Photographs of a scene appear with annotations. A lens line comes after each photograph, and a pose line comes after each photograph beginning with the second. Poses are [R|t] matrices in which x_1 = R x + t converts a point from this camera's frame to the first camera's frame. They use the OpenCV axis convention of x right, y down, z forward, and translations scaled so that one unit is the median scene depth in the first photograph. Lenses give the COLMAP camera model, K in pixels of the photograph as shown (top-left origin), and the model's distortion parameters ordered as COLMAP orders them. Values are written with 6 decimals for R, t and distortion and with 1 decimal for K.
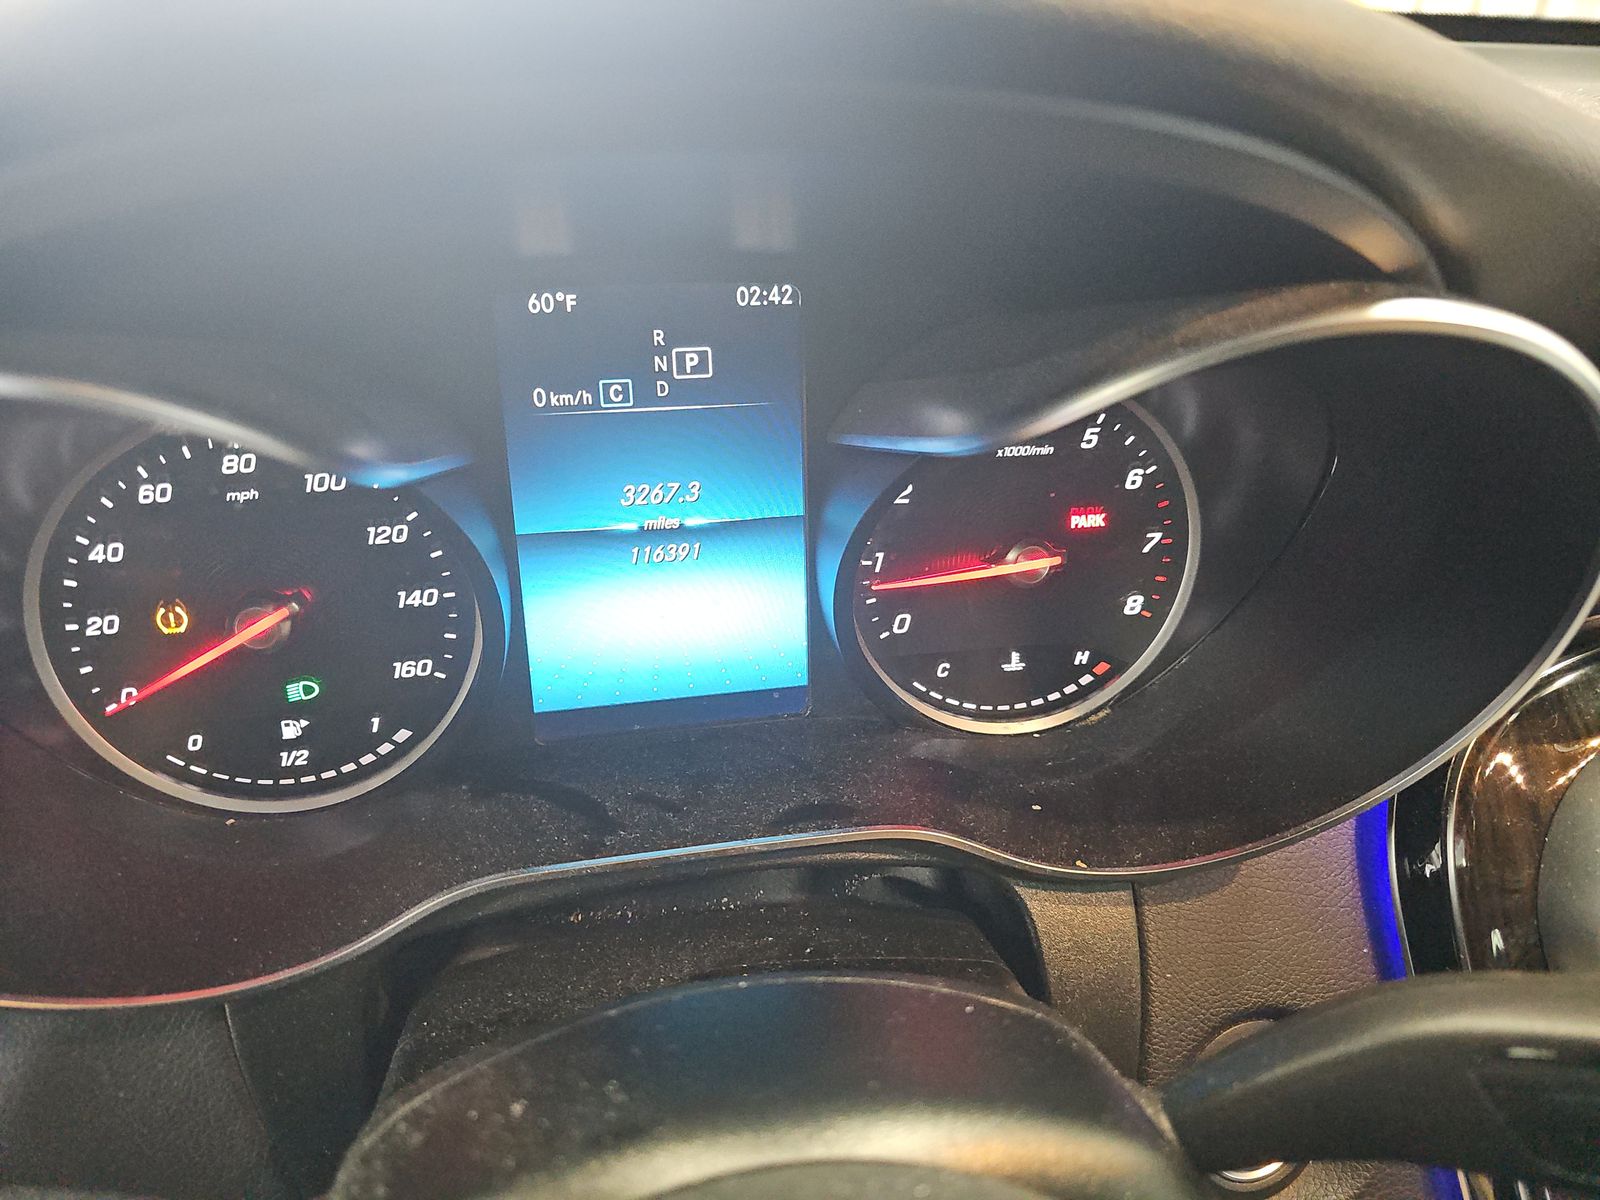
lens RADIAL K [[1100.5, 0, 800.0], [0, 1100.5, 600.0], [0, 0, 1]] dist [-0.002405, -0.000842]
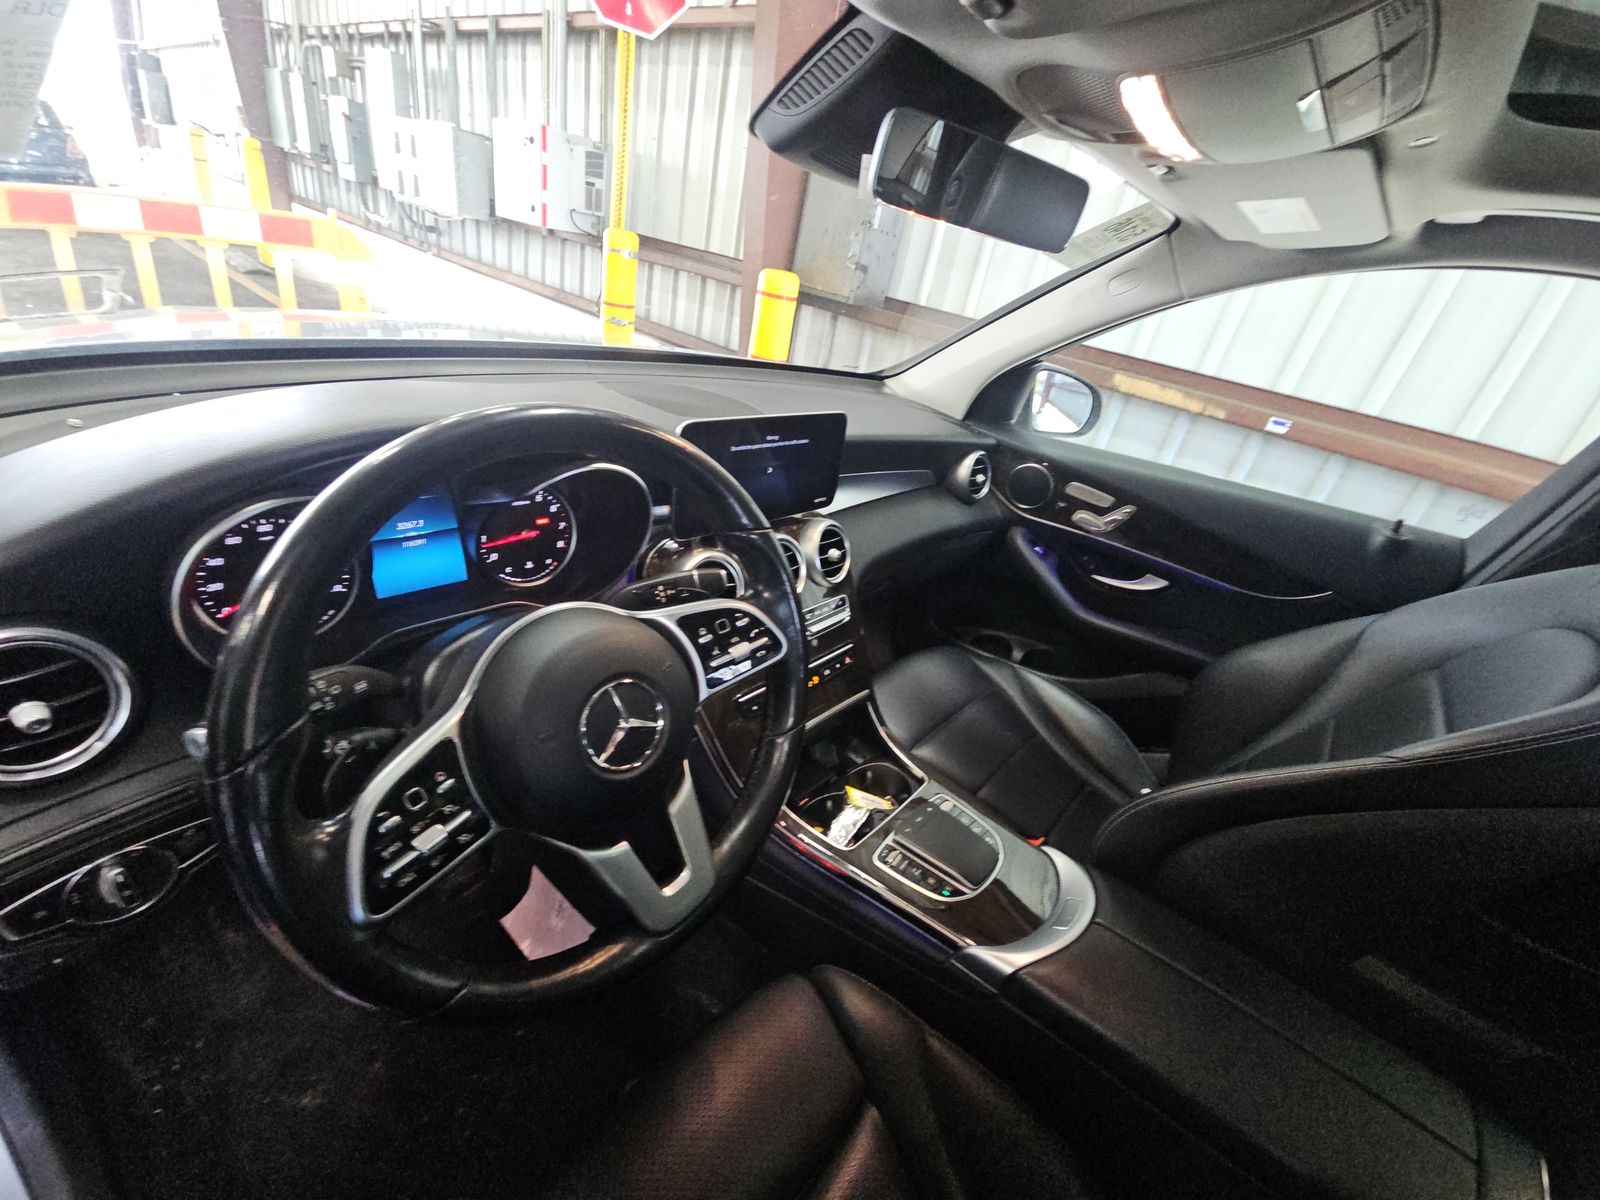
lens RADIAL K [[651.0, 0, 799.4], [0, 651.0, 608.2], [0, 0, 1]] dist [0.010612, -0.009060]
pose [[0.785705, -0.186379, 0.589856, -0.400715], [0.189958, 0.980155, 0.056674, 0.252624], [-0.588713, 0.067519, 0.805517, -1.225921]]
